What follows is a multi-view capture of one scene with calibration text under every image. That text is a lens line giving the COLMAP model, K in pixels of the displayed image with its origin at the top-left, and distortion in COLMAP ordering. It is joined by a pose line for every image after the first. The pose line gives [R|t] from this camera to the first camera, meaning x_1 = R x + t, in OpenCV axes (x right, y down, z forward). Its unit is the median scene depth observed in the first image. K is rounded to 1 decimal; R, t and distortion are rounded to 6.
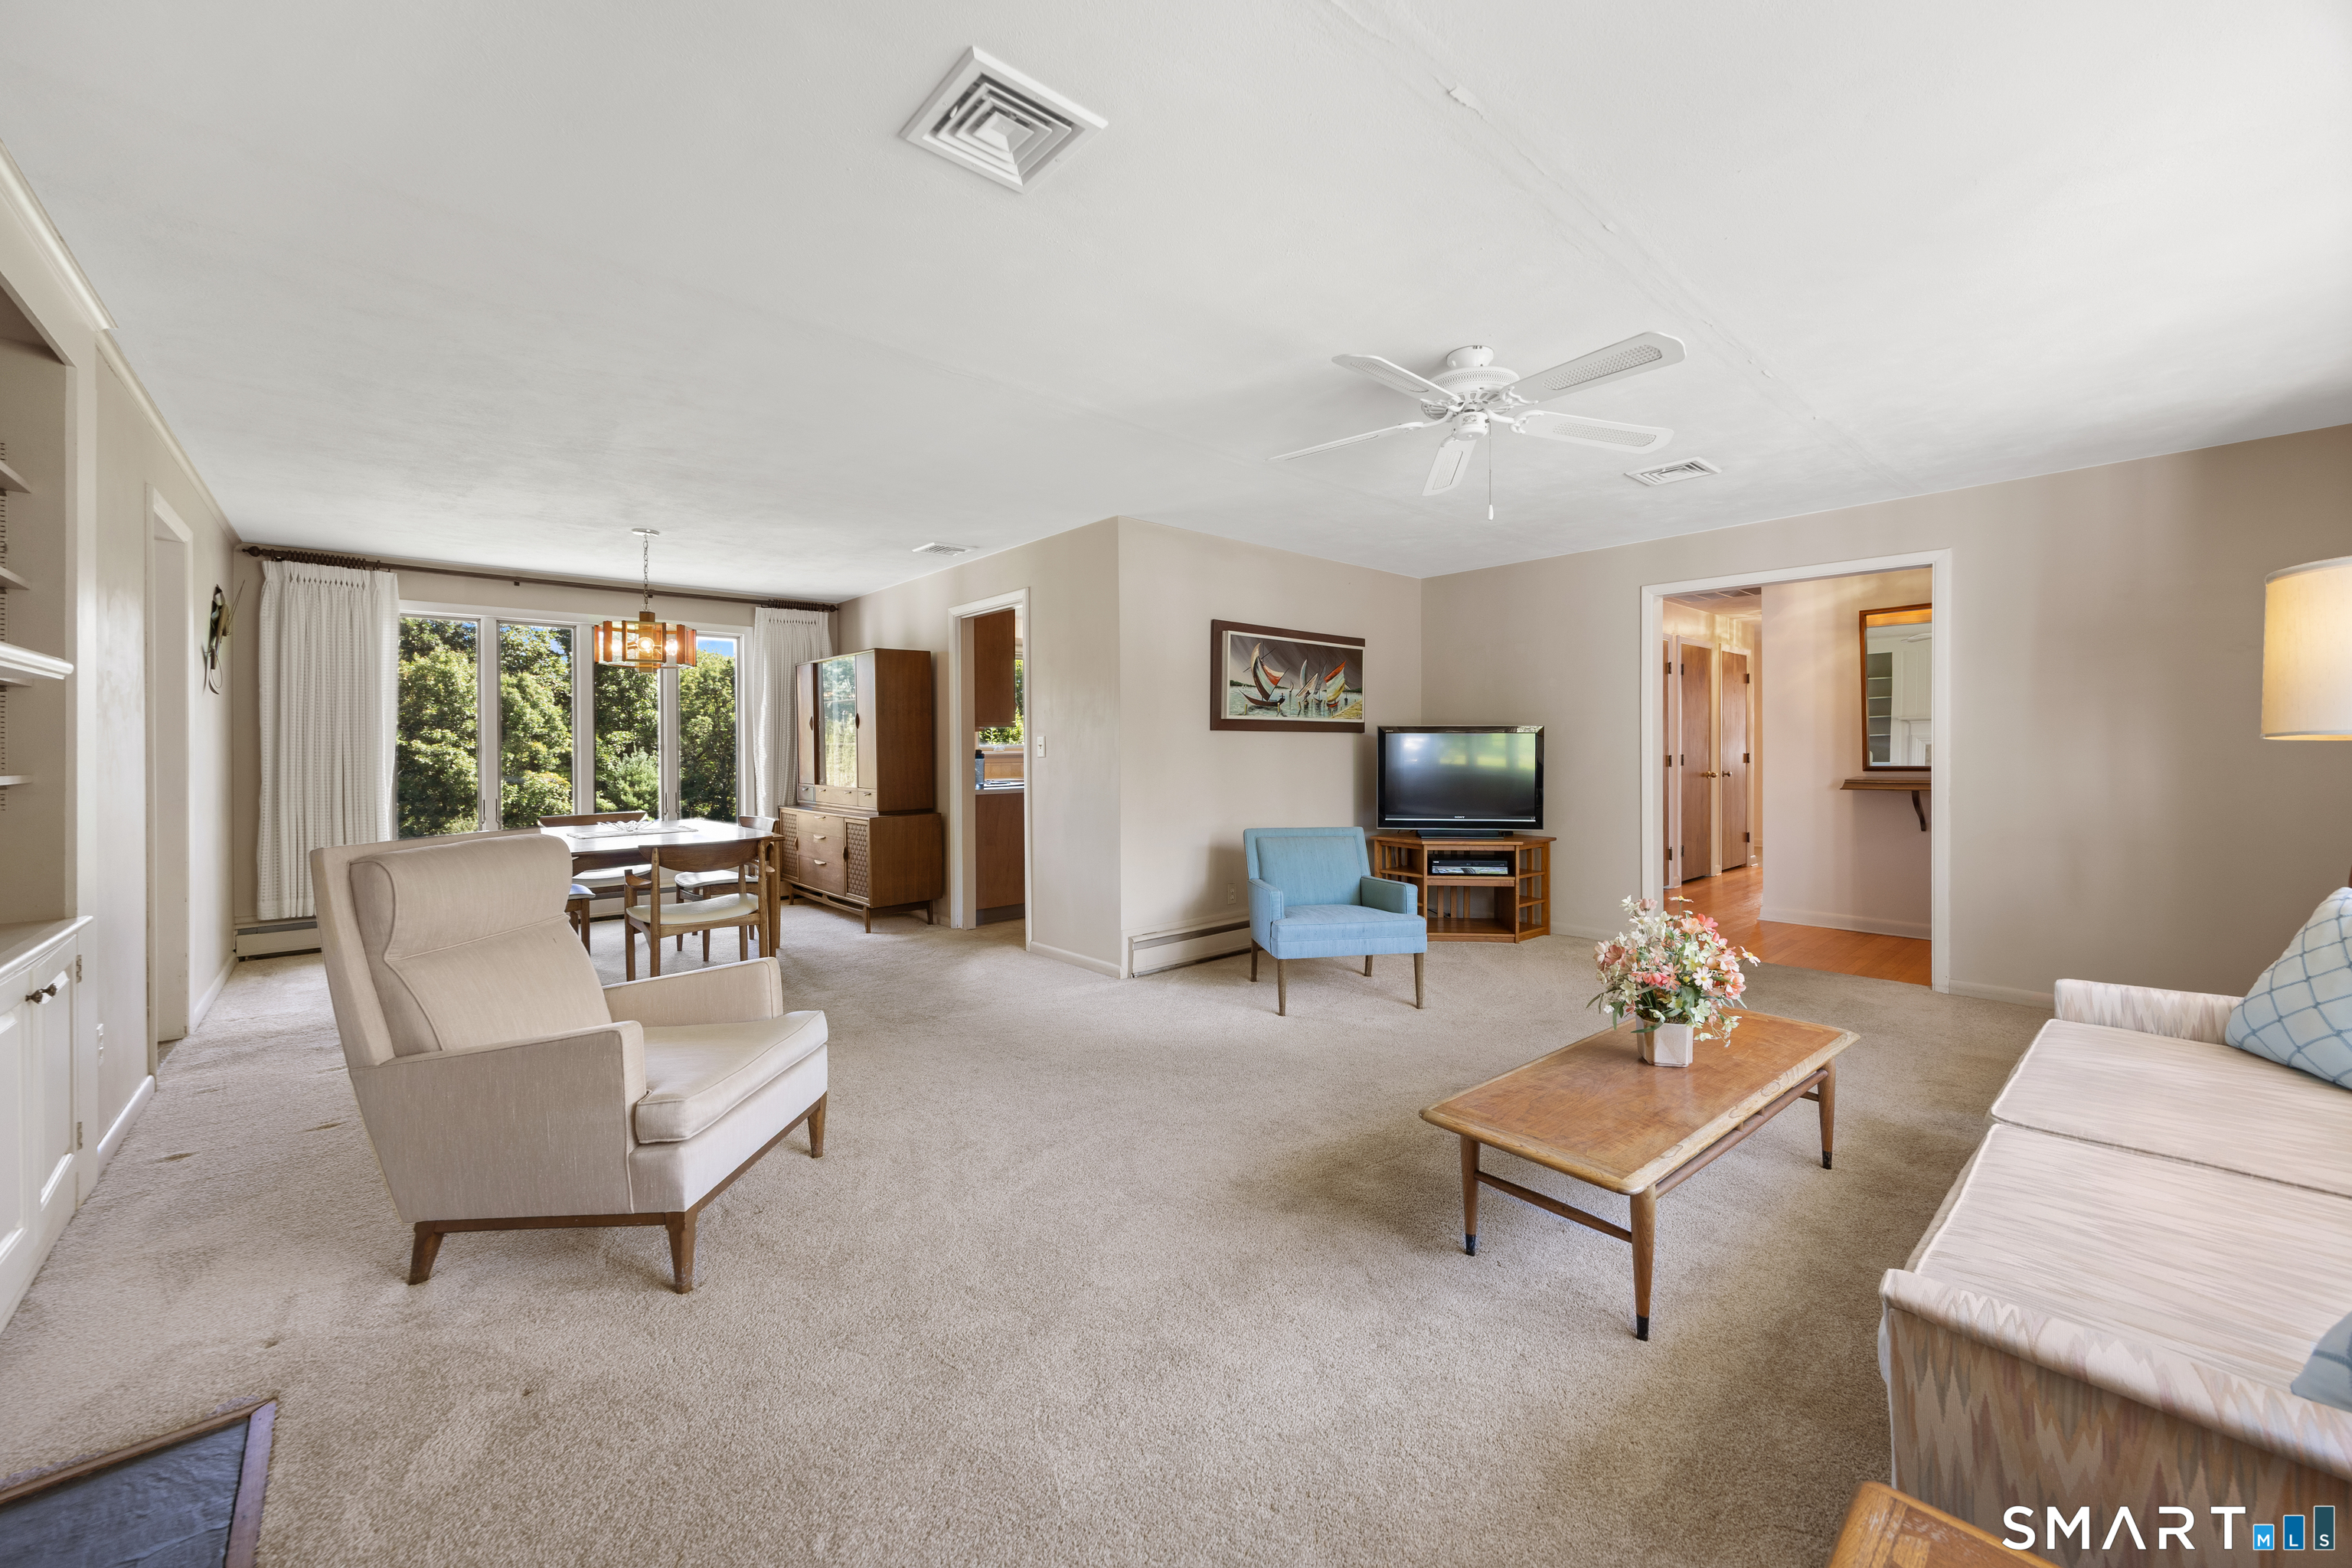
lens RADIAL K [[894.1, 0, 1190.2], [0, 894.1, 756.2], [0, 0, 1]] dist [-0.011052, -0.000124]
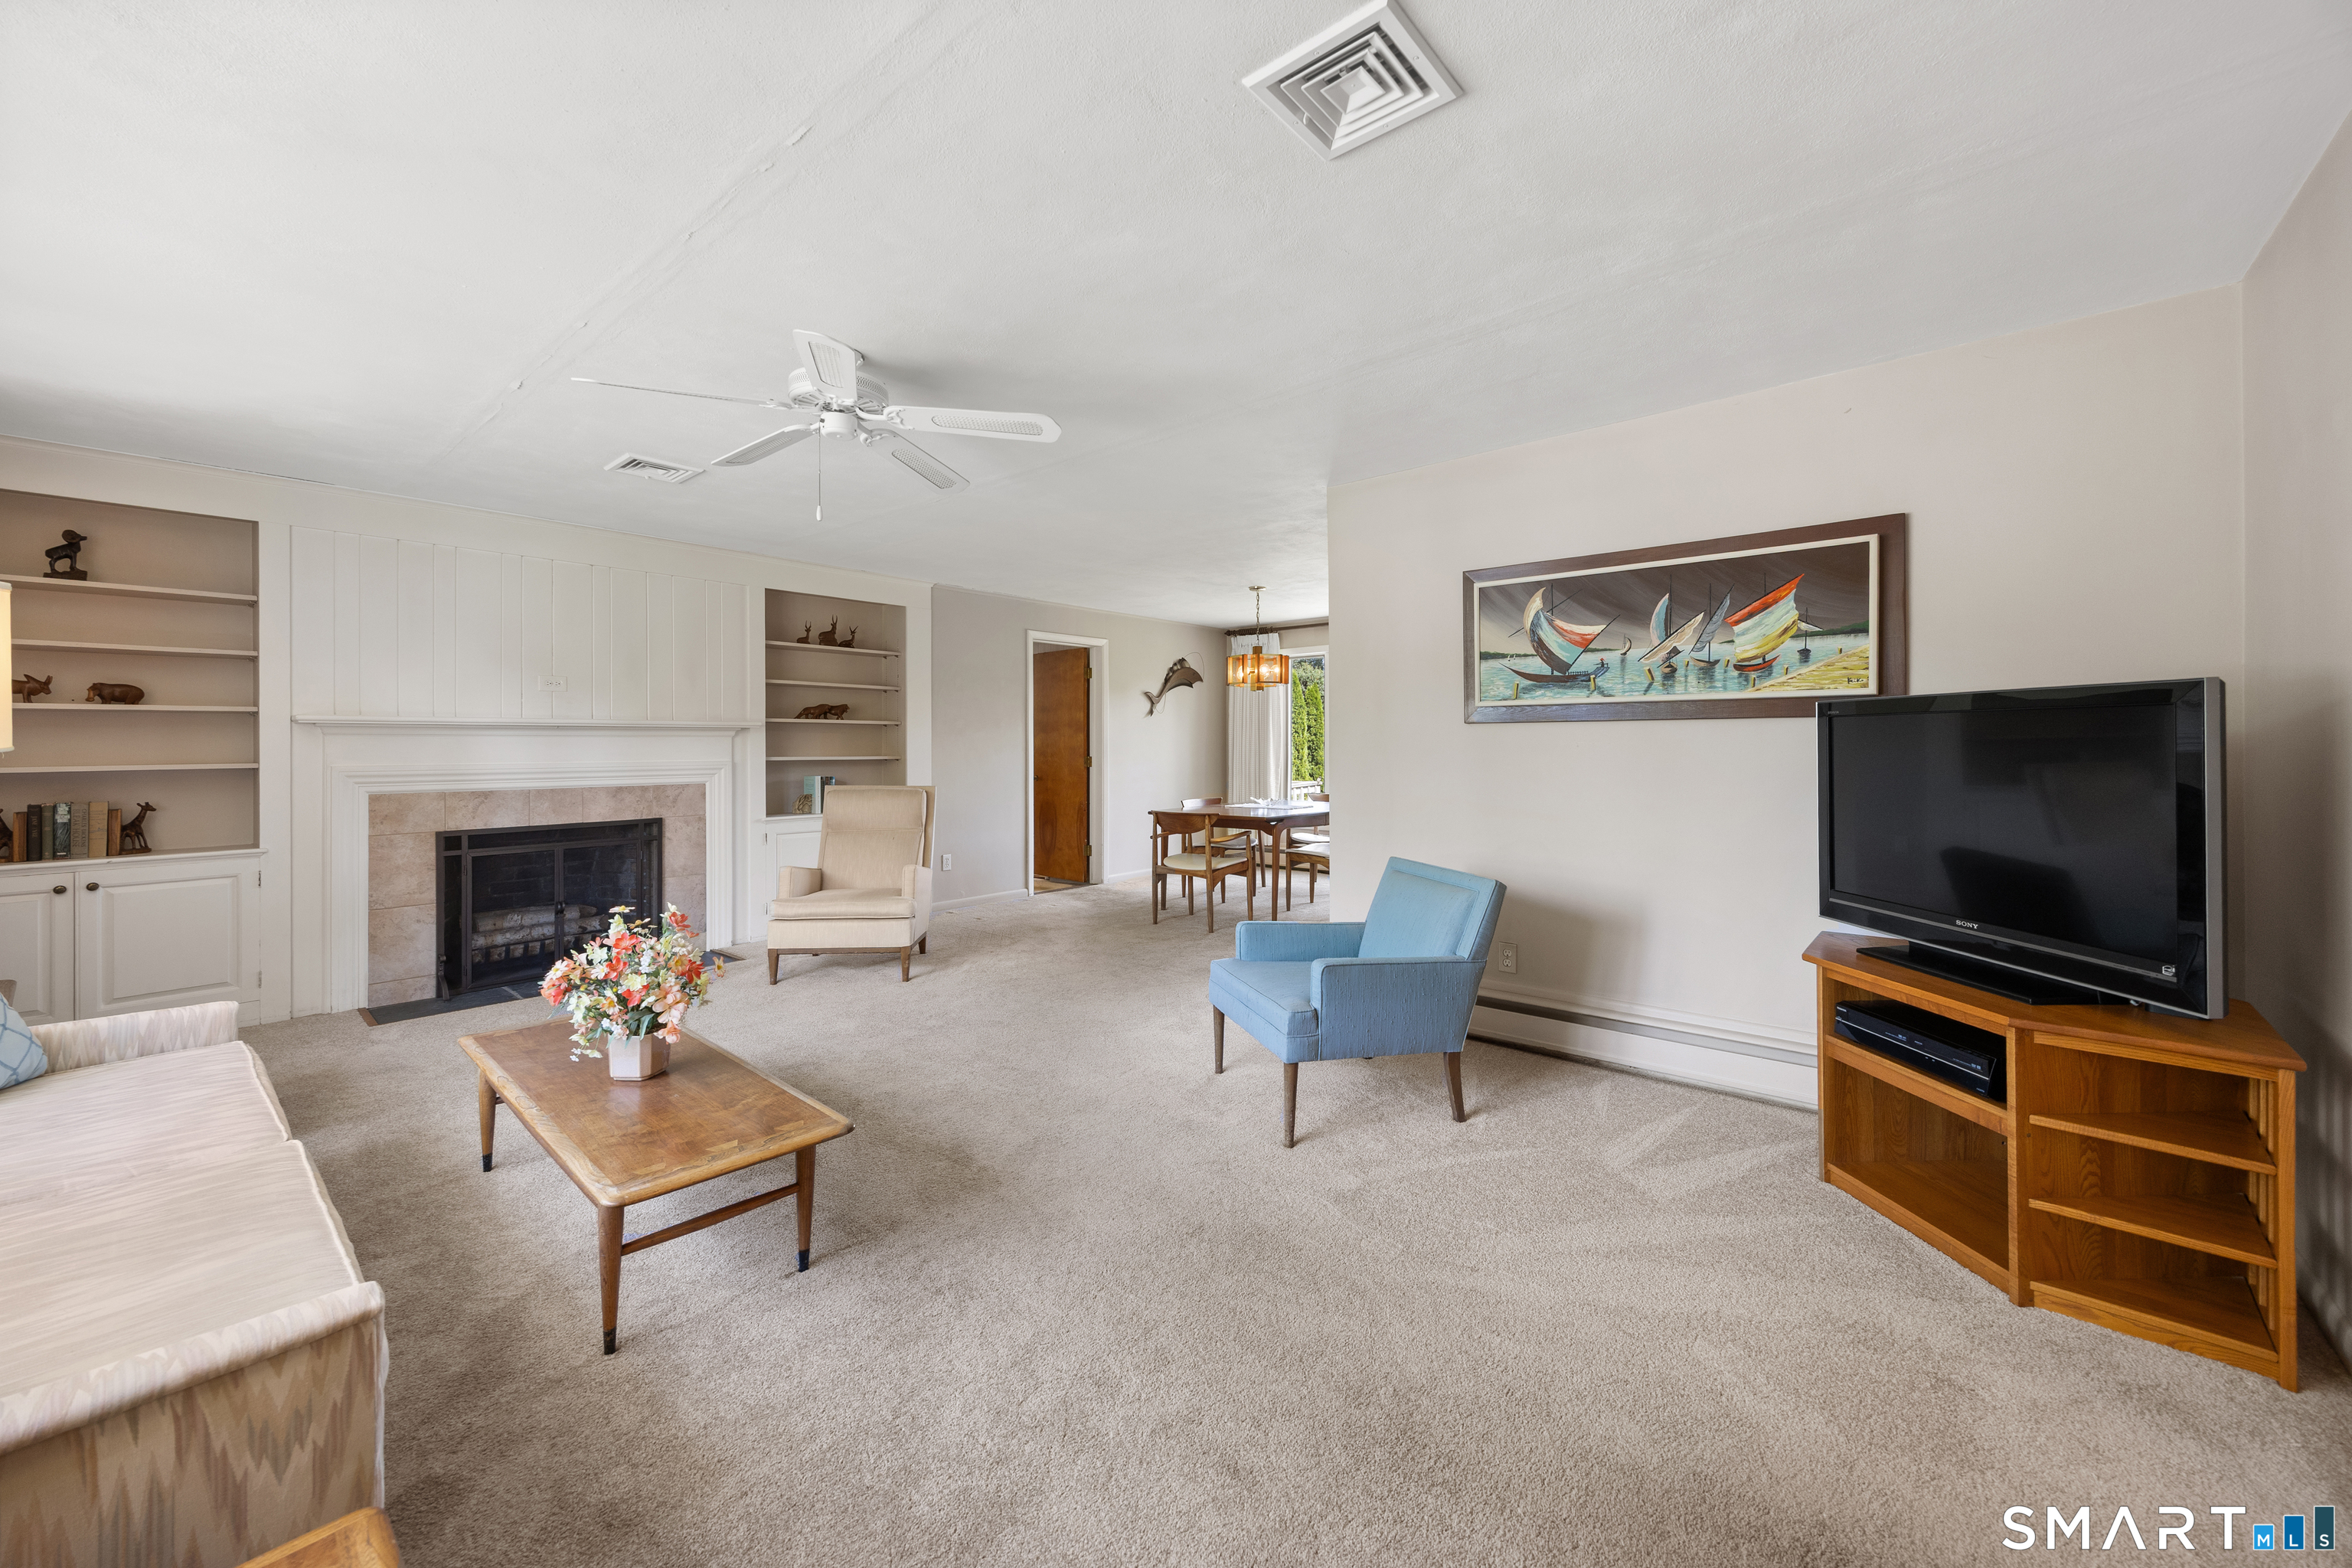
lens RADIAL K [[894.1, 0, 1190.2], [0, 894.1, 756.2], [0, 0, 1]] dist [-0.011052, -0.000124]
pose [[0.121961, 0.019278, -0.992348, 0.685377], [-0.001338, 0.999814, 0.019258, -0.014287], [0.992534, -0.001021, 0.121964, 0.641050]]
